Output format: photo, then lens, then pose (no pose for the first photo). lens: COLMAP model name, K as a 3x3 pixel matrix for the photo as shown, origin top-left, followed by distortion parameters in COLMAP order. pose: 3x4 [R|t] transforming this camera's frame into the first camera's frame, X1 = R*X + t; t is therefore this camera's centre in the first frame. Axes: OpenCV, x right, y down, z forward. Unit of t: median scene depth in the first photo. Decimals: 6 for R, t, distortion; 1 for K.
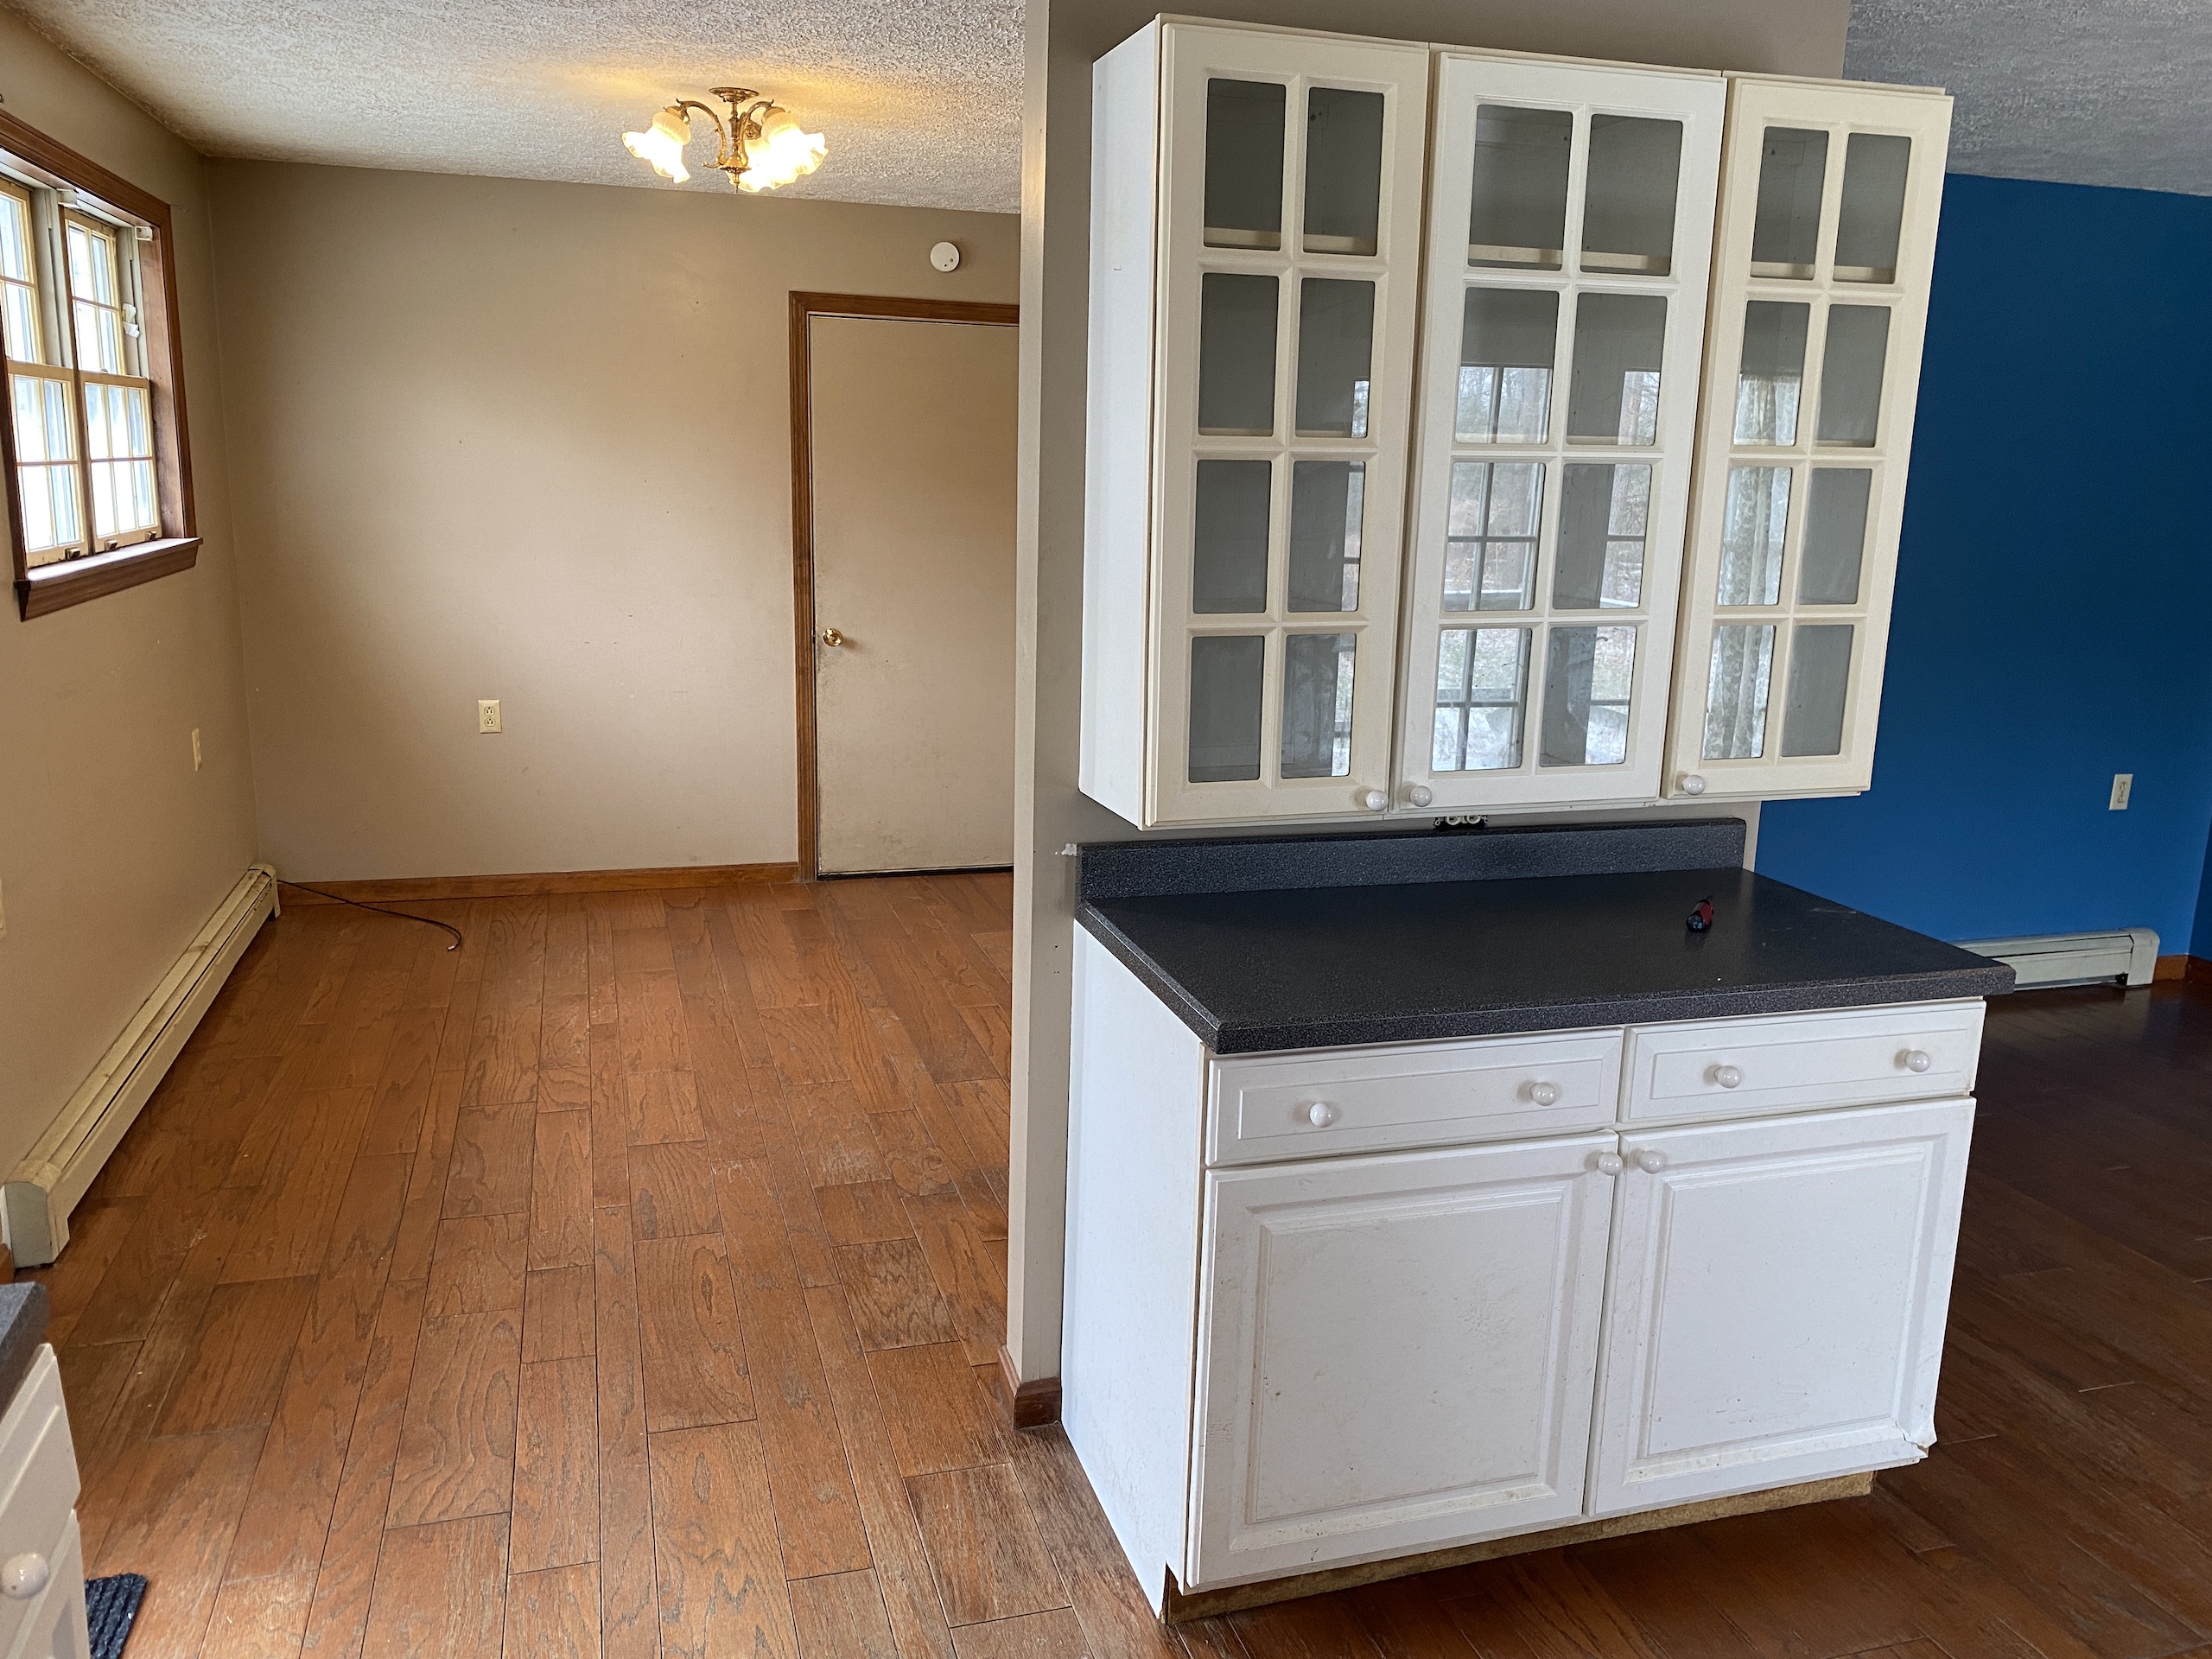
lens RADIAL K [[1687.1, 0, 1111.0], [0, 1687.1, 808.5], [0, 0, 1]] dist [0.028881, -0.017279]
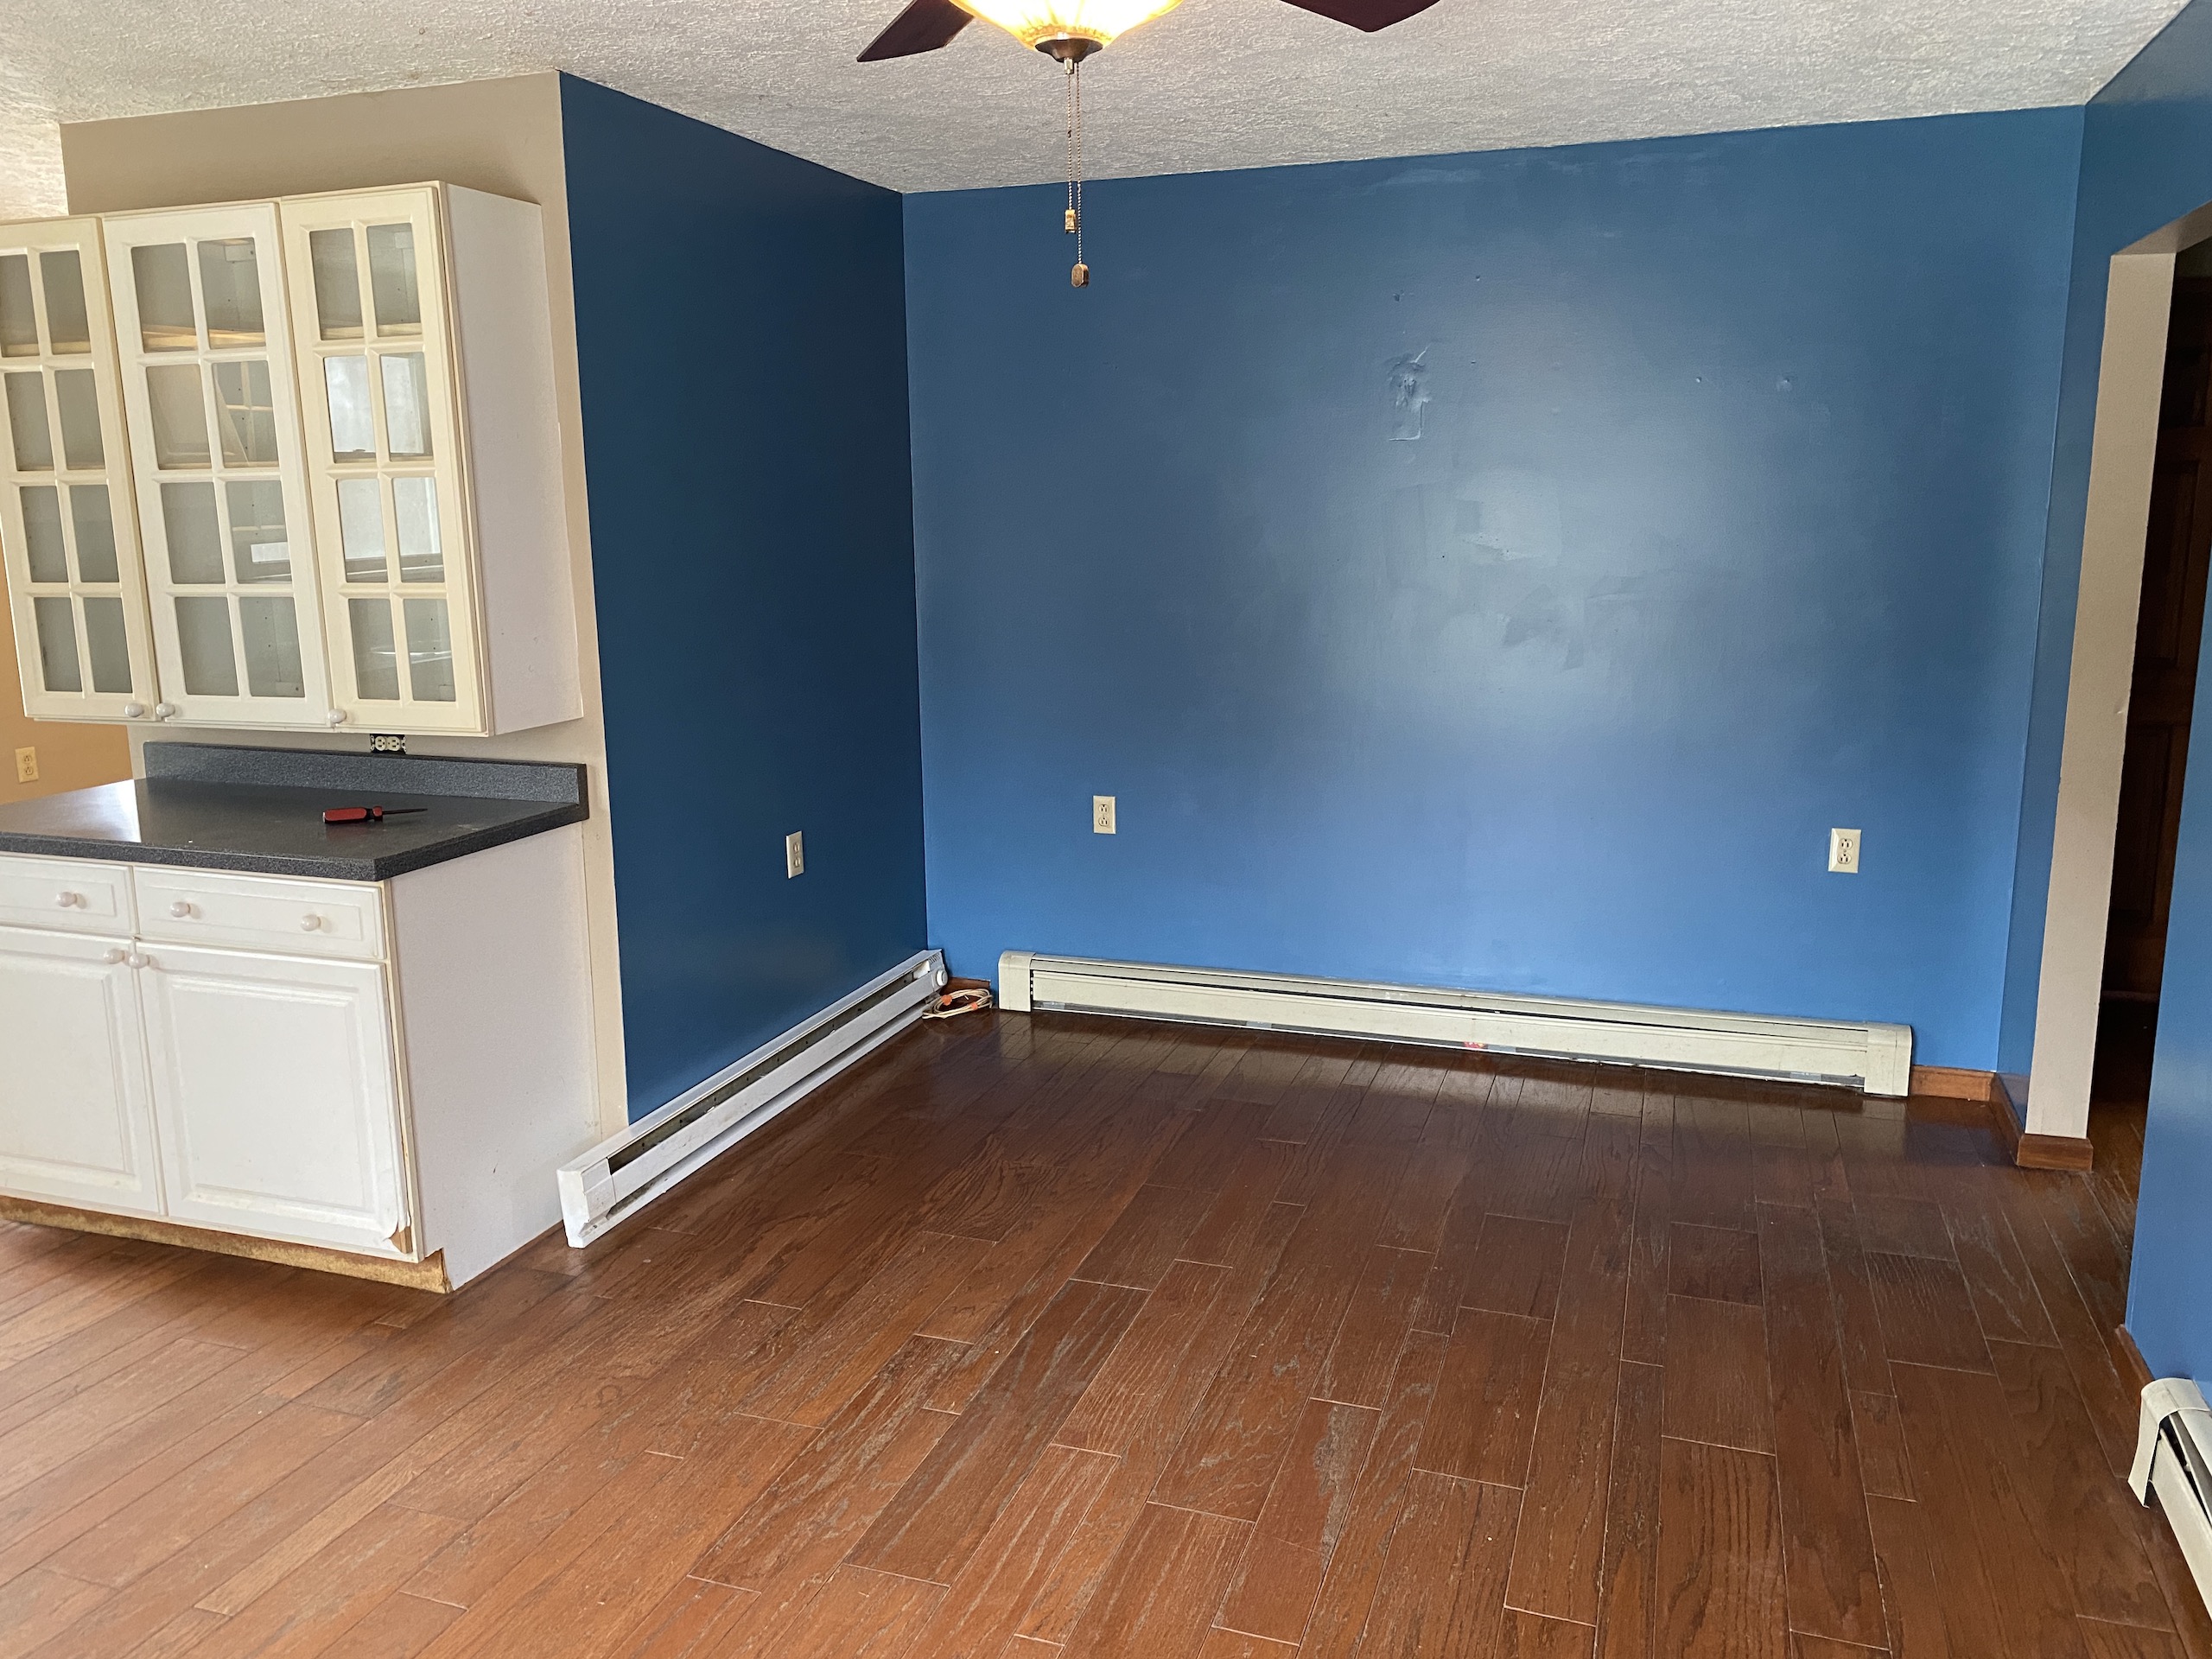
lens RADIAL K [[1687.1, 0, 1105.8], [0, 1687.1, 808.1], [0, 0, 1]] dist [0.028881, -0.017279]
pose [[0.803000, 0.074542, -0.591299, 1.731763], [-0.090693, 0.995876, 0.002382, 0.000263], [0.589038, 0.051714, 0.806449, 0.292880]]
